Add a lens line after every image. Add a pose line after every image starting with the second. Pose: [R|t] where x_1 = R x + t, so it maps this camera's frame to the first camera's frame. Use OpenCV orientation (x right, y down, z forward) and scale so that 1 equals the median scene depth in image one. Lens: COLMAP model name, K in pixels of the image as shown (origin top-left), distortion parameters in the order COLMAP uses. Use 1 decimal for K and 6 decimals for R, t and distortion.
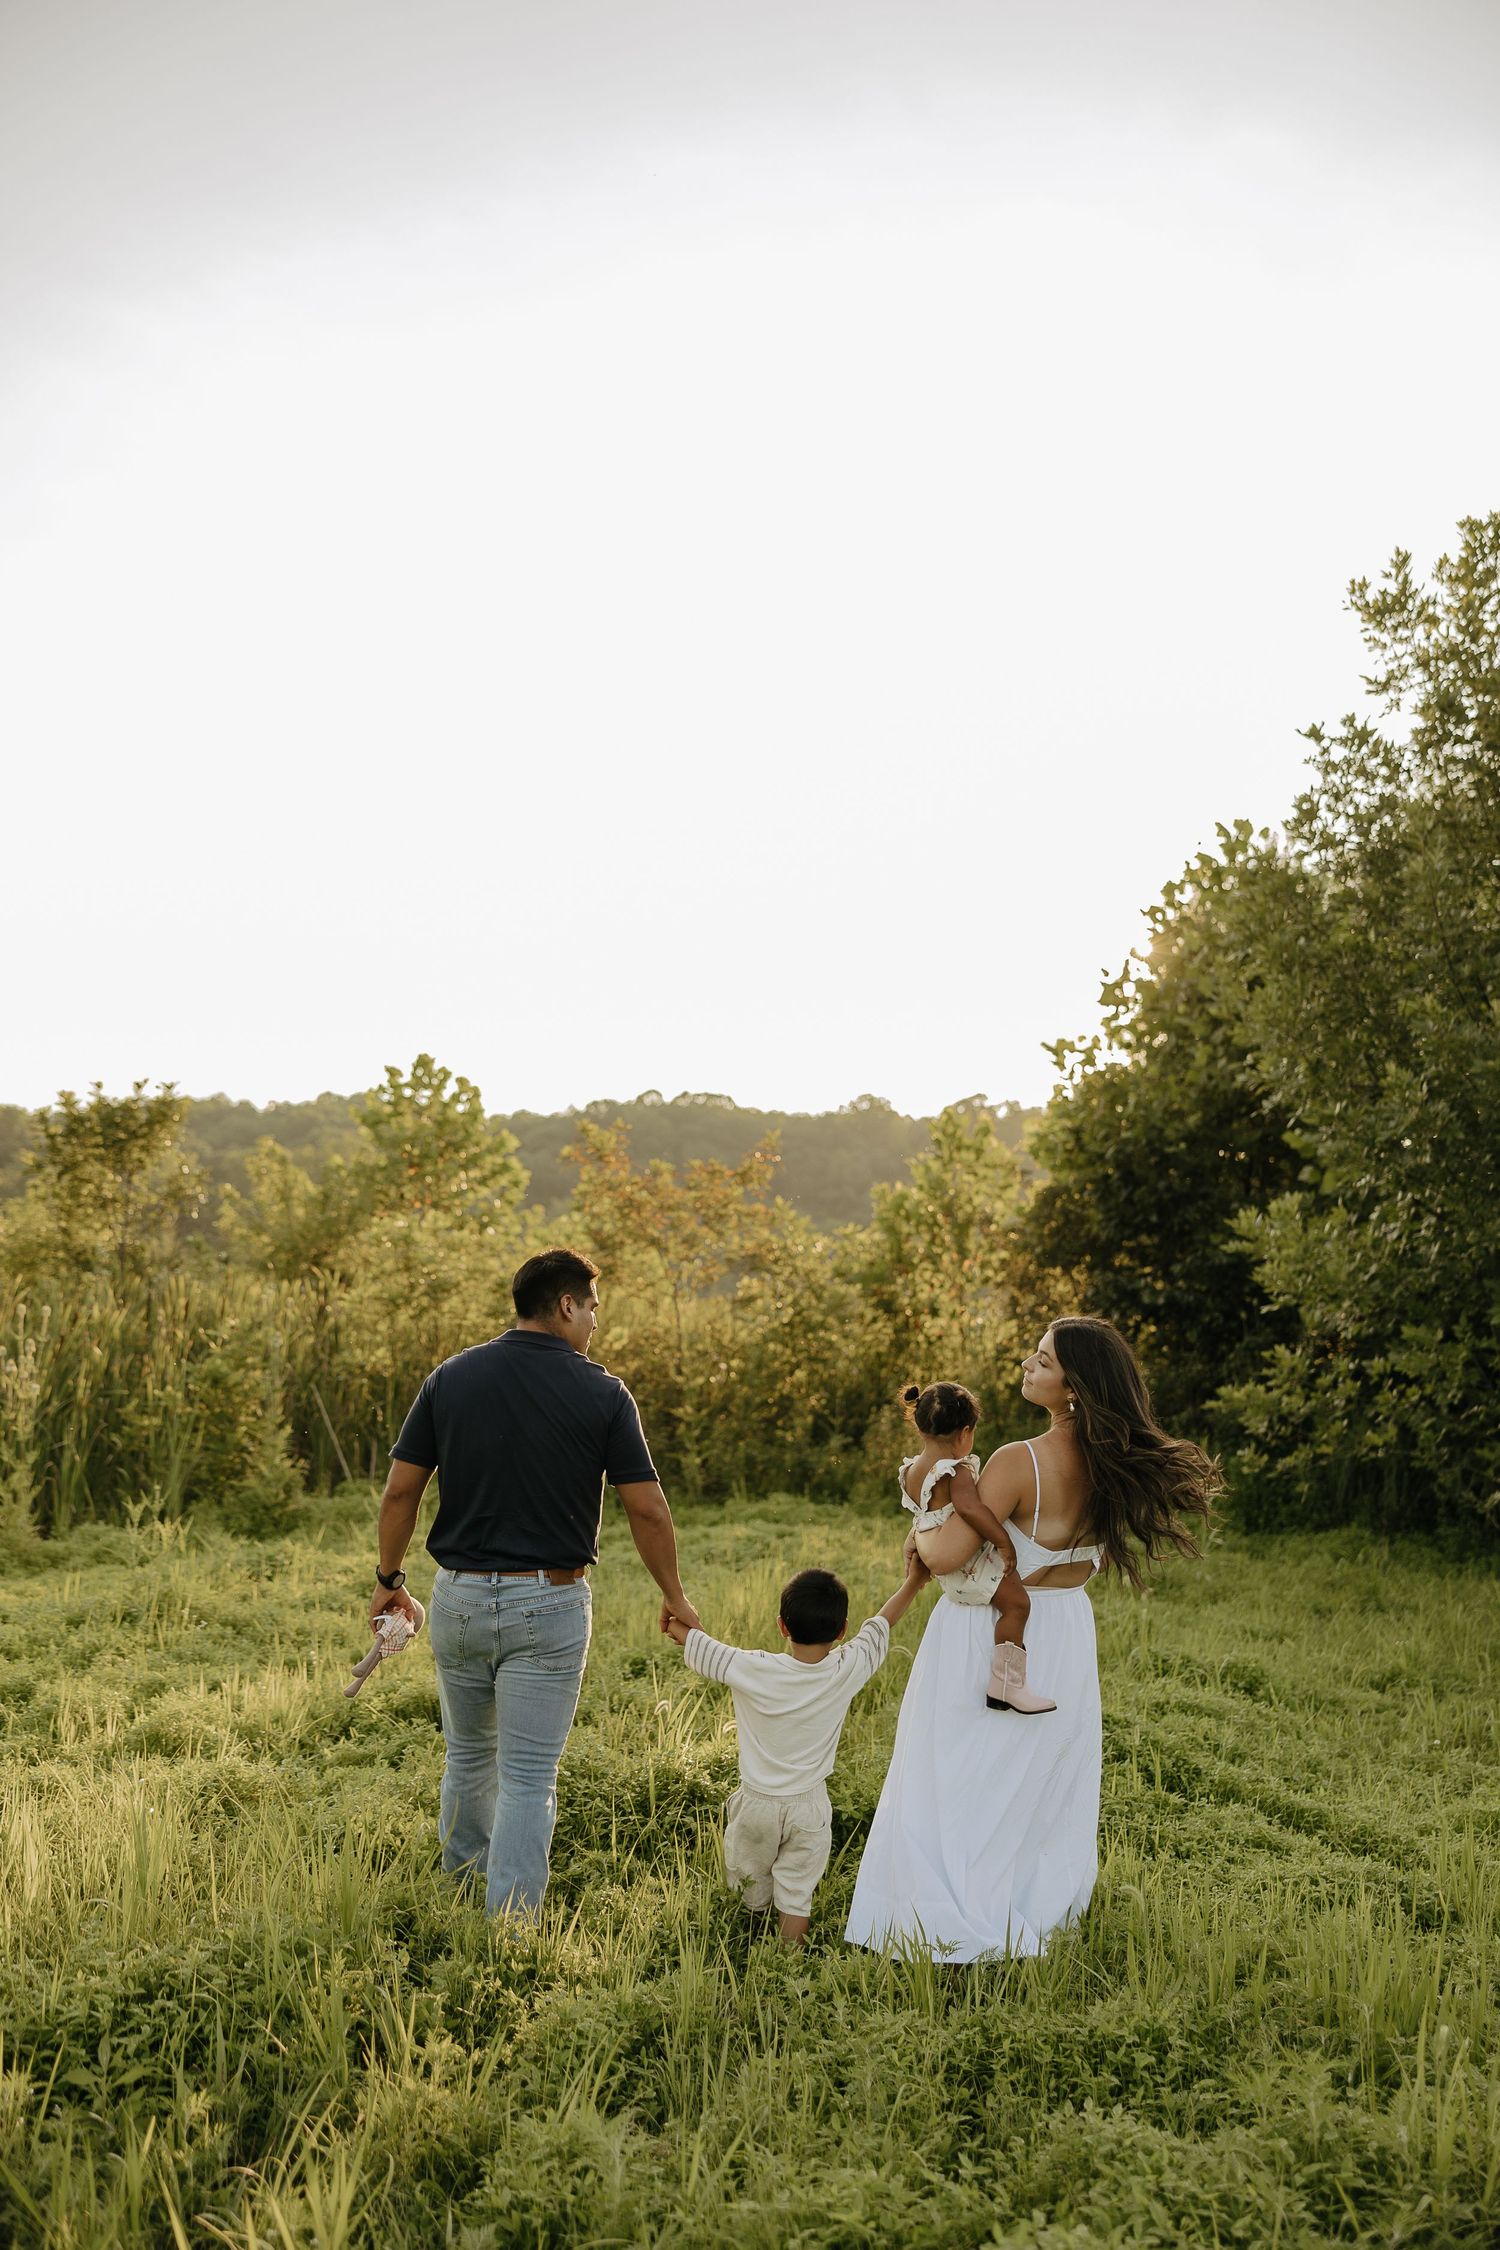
lens RADIAL K [[2241.1, 0, 750.0], [0, 2241.1, 1125.0], [0, 0, 1]] dist [0.016033, -0.003033]
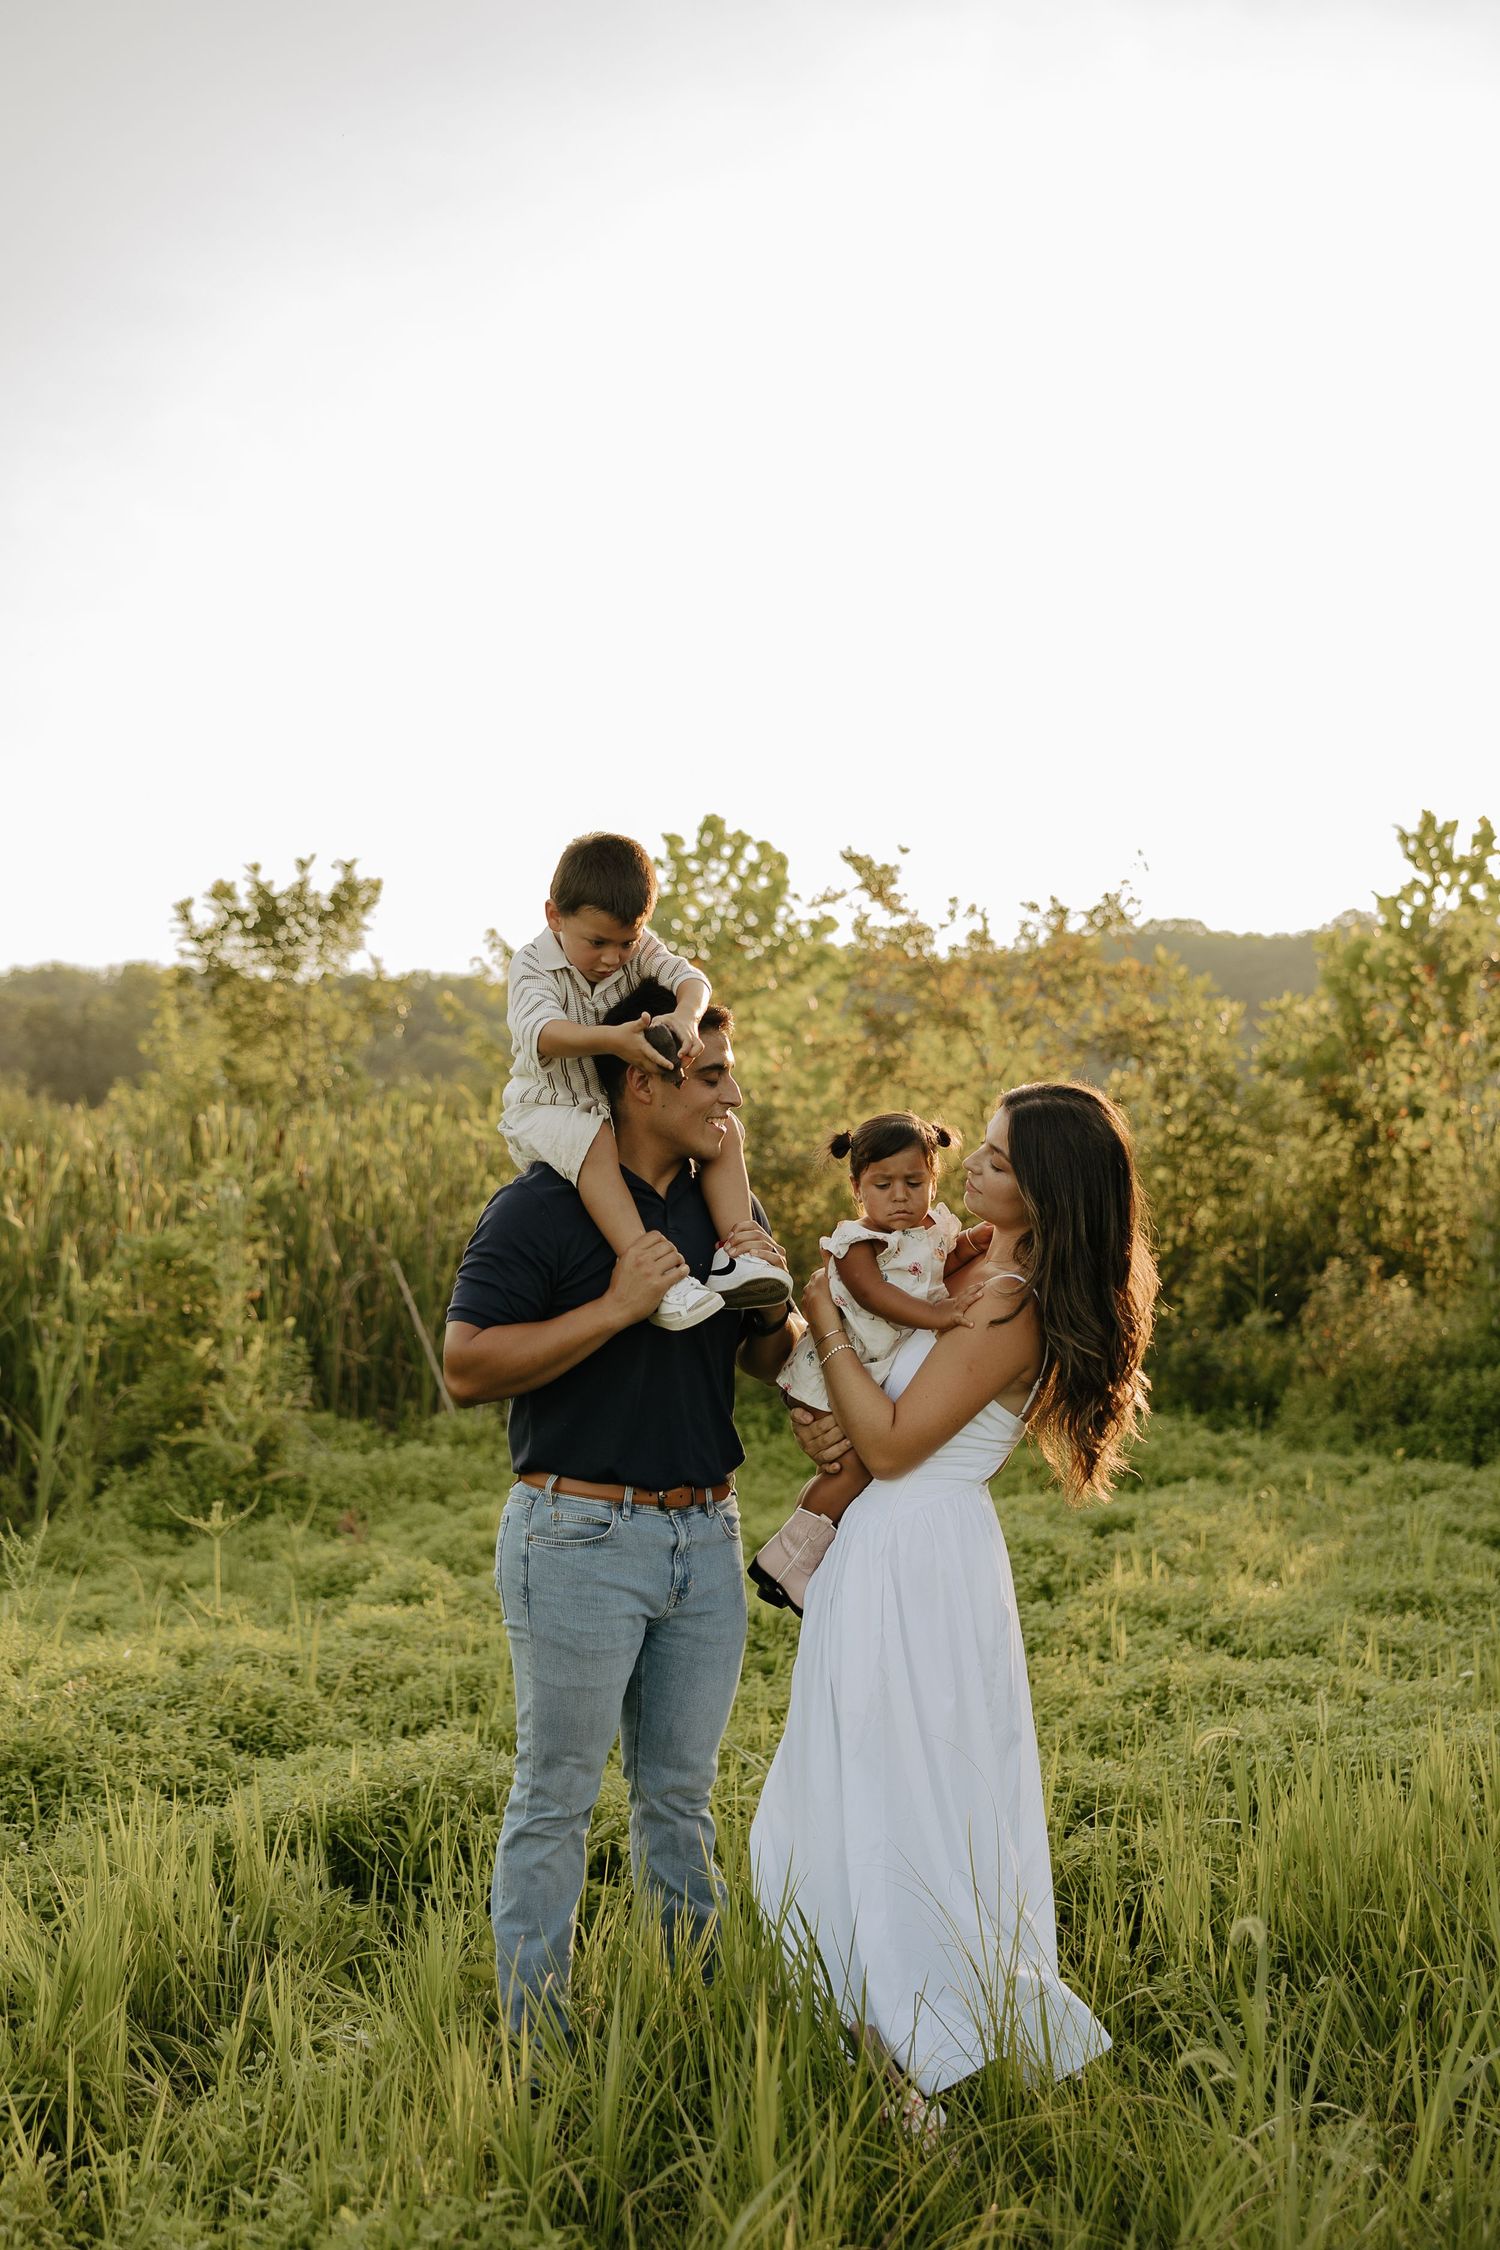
lens RADIAL K [[2241.1, 0, 750.0], [0, 2241.1, 1125.0], [0, 0, 1]] dist [0.016033, -0.003033]
pose [[0.975904, -0.045827, -0.213336, 0.031269], [0.060140, 0.996319, 0.061091, 0.034558], [0.209751, -0.072449, 0.975067, 0.311612]]
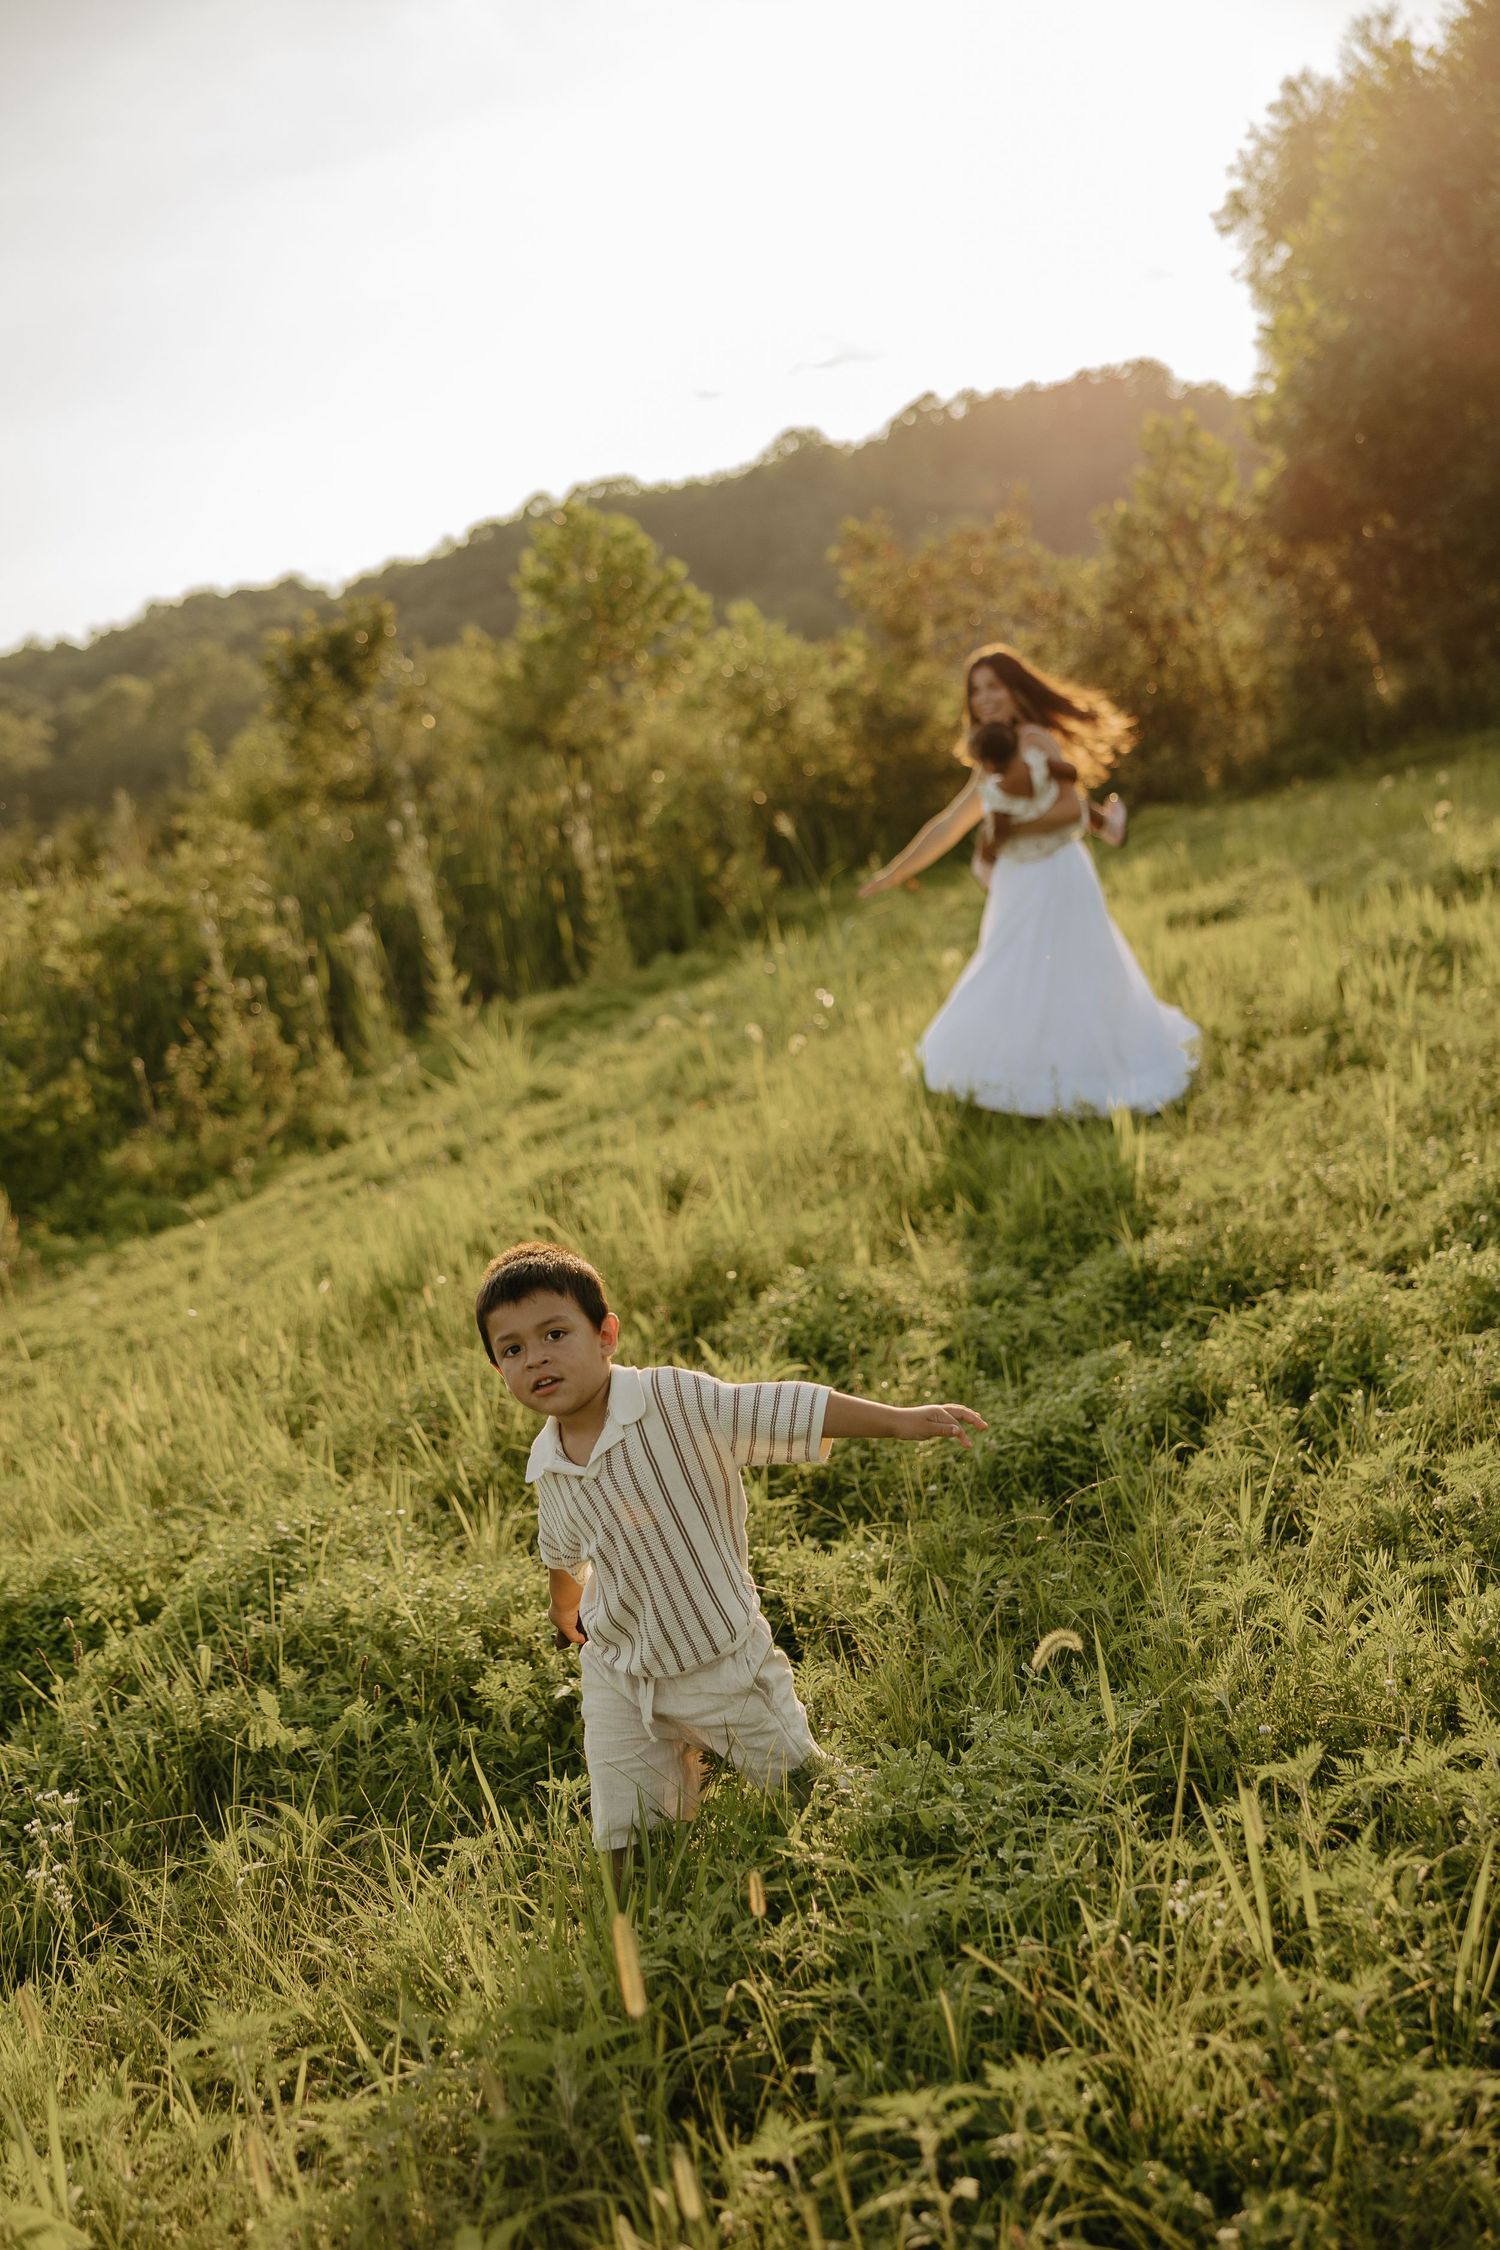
lens RADIAL K [[2757.2, 0, 750.0], [0, 2757.2, 1125.0], [0, 0, 1]] dist [0.017084, 0.004999]
pose [[0.965707, -0.259406, -0.010852, -0.157072], [0.255257, 0.940959, 0.222352, -0.030344], [-0.047468, -0.217497, 0.974906, -0.266206]]
